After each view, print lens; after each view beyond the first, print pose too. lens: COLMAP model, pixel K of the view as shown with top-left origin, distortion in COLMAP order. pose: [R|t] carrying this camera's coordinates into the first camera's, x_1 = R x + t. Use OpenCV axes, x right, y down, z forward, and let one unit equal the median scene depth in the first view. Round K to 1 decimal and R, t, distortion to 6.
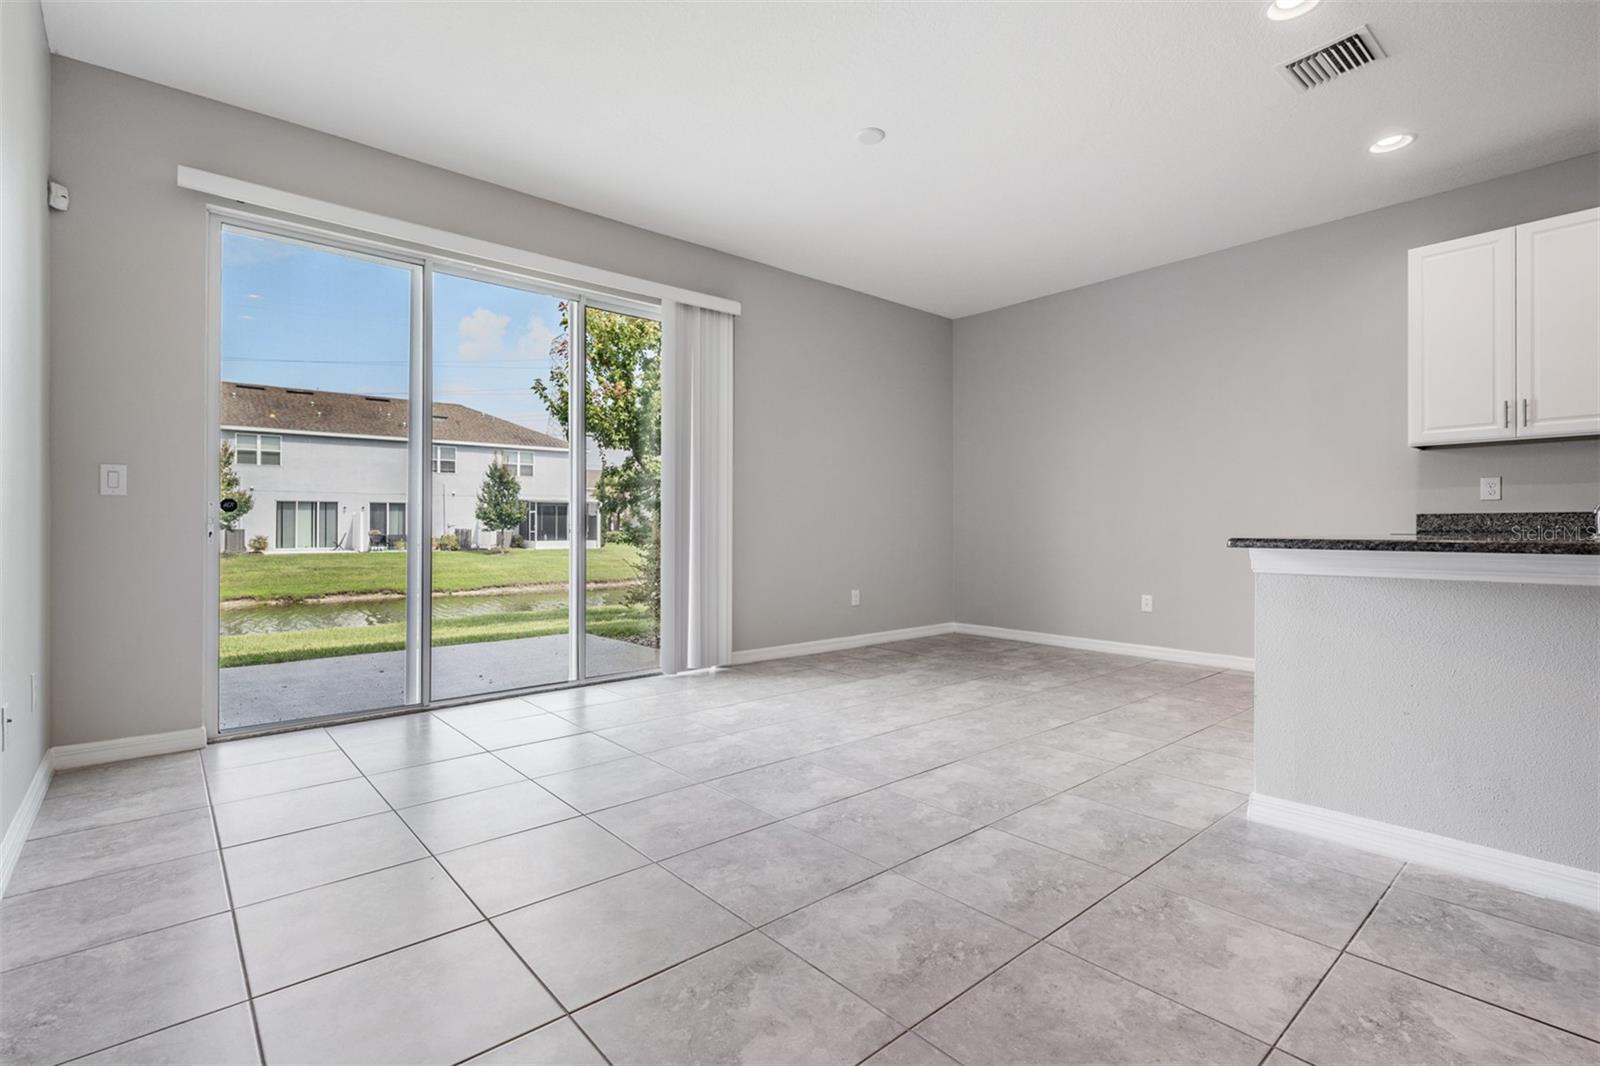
lens RADIAL K [[748.0, 0, 796.8], [0, 748.0, 522.3], [0, 0, 1]] dist [0.001297, 0.000373]
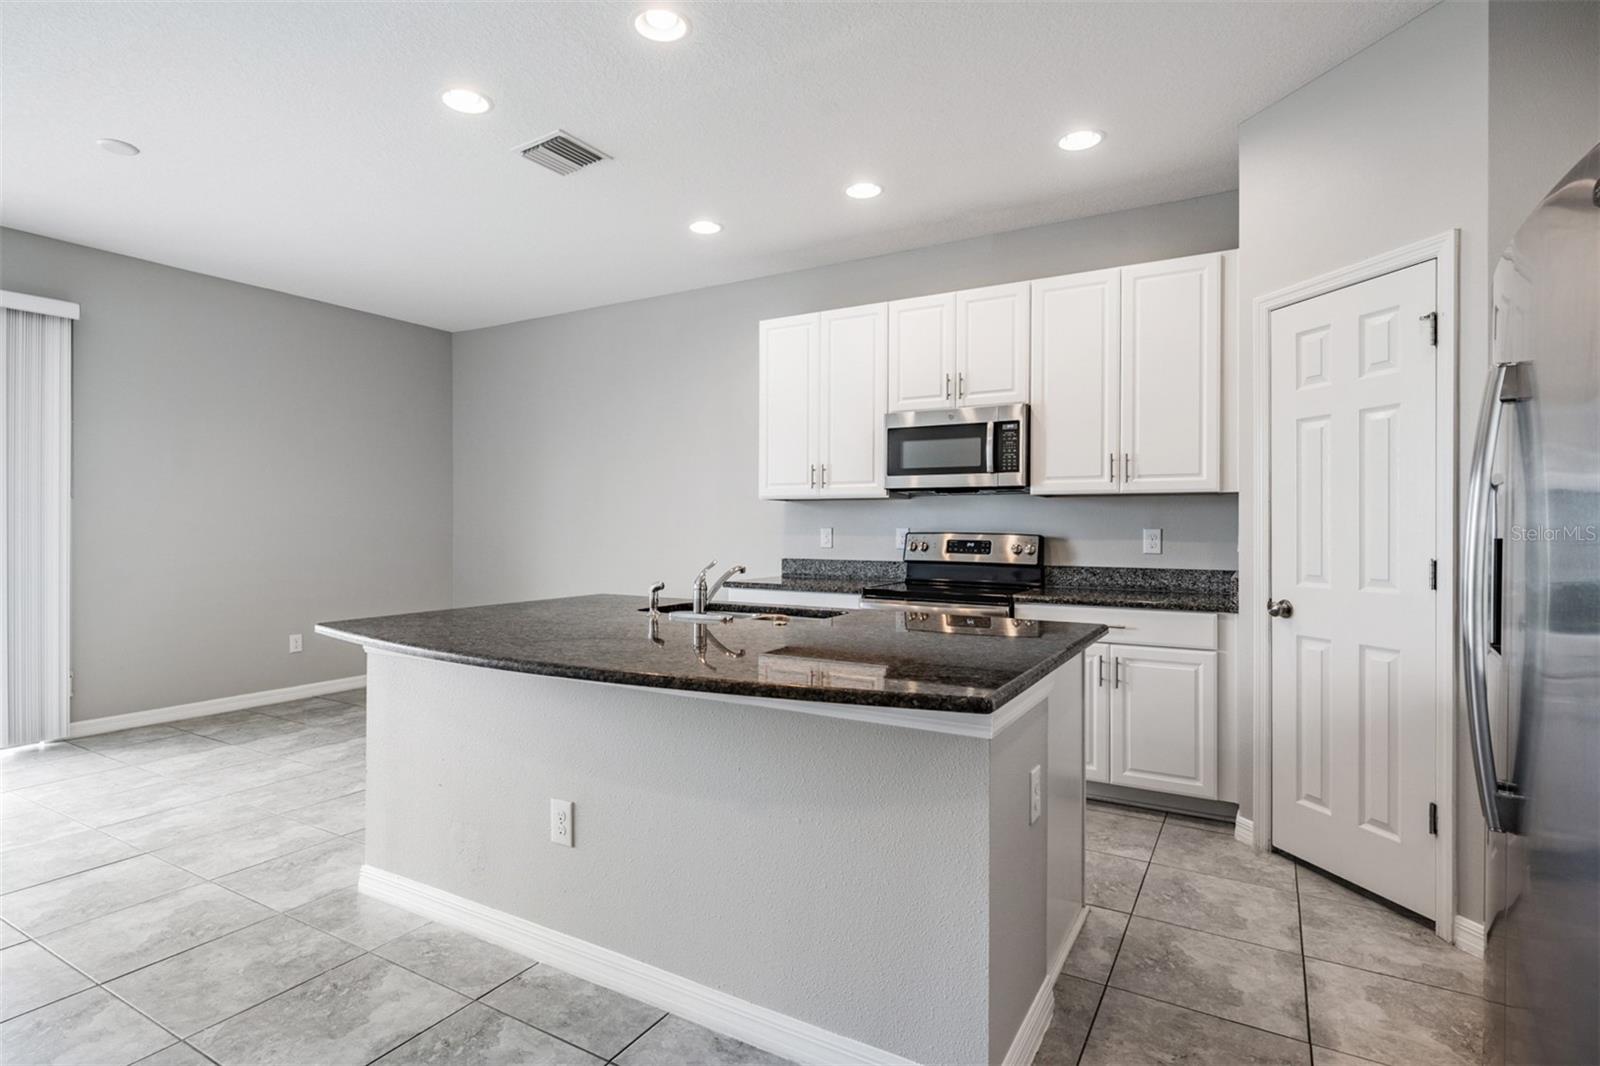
lens RADIAL K [[815.4, 0, 794.9], [0, 815.4, 527.4], [0, 0, 1]] dist [0.011400, -0.001133]
pose [[0.948806, 0.001430, 0.315856, 0.579547], [-0.004815, 0.999939, 0.009939, -0.085945], [-0.315823, -0.010951, 0.948755, -0.187255]]
